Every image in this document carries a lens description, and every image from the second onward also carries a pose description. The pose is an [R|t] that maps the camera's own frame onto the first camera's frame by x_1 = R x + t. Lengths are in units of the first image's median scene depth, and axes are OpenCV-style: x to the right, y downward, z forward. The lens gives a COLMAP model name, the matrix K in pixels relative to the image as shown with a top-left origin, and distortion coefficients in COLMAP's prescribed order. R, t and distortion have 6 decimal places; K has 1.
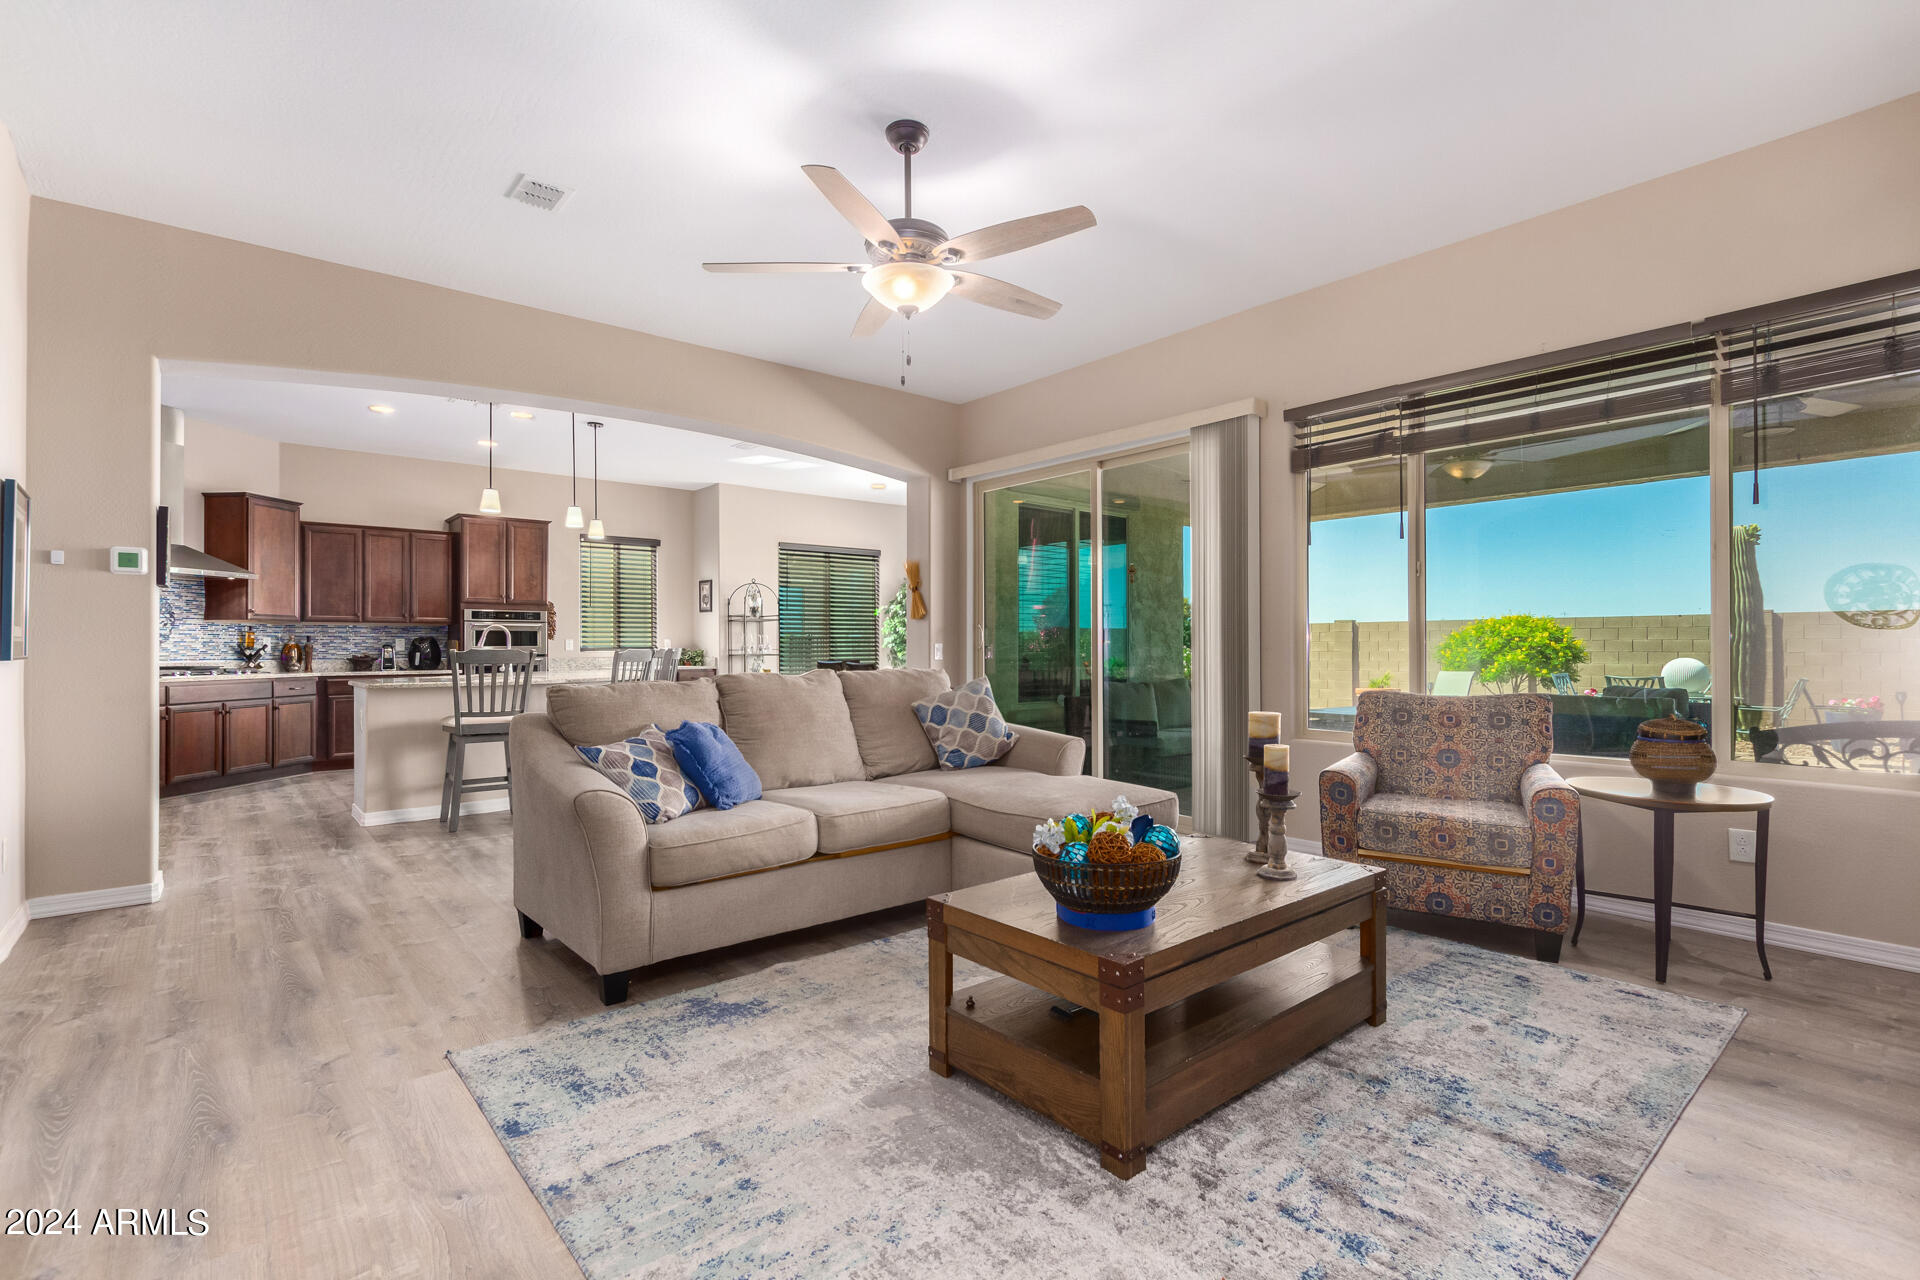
lens RADIAL K [[881.0, 0, 963.2], [0, 881.0, 644.3], [0, 0, 1]] dist [0.002367, 0.000030]
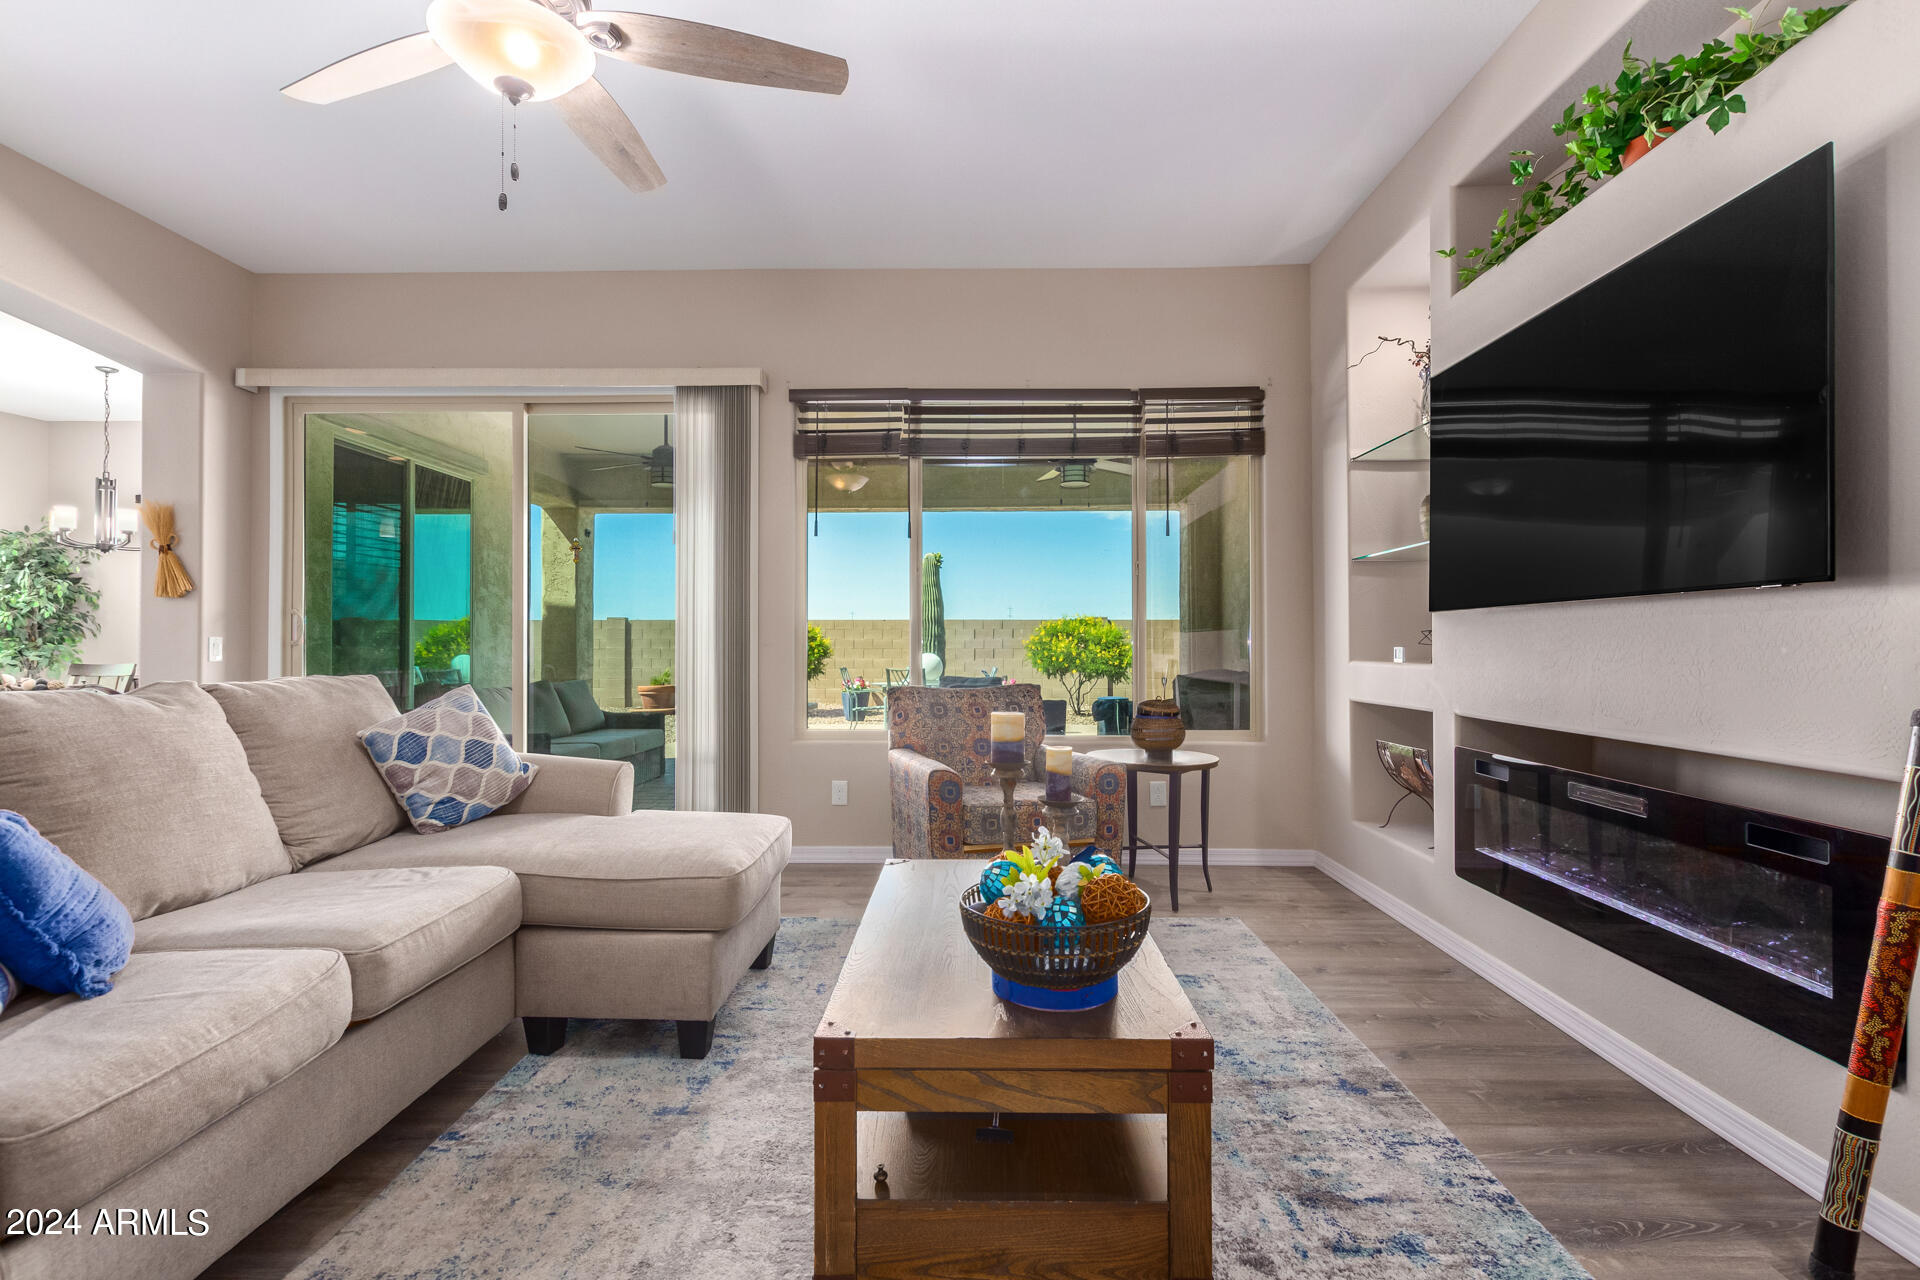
lens RADIAL K [[883.5, 0, 960.0], [0, 883.5, 640.0], [0, 0, 1]] dist [0.003021, 0.000766]
pose [[0.663598, 0.005940, 0.748066, -0.245857], [-0.003572, 0.999982, -0.004772, 0.004269], [-0.748081, 0.000495, 0.663607, 0.280911]]
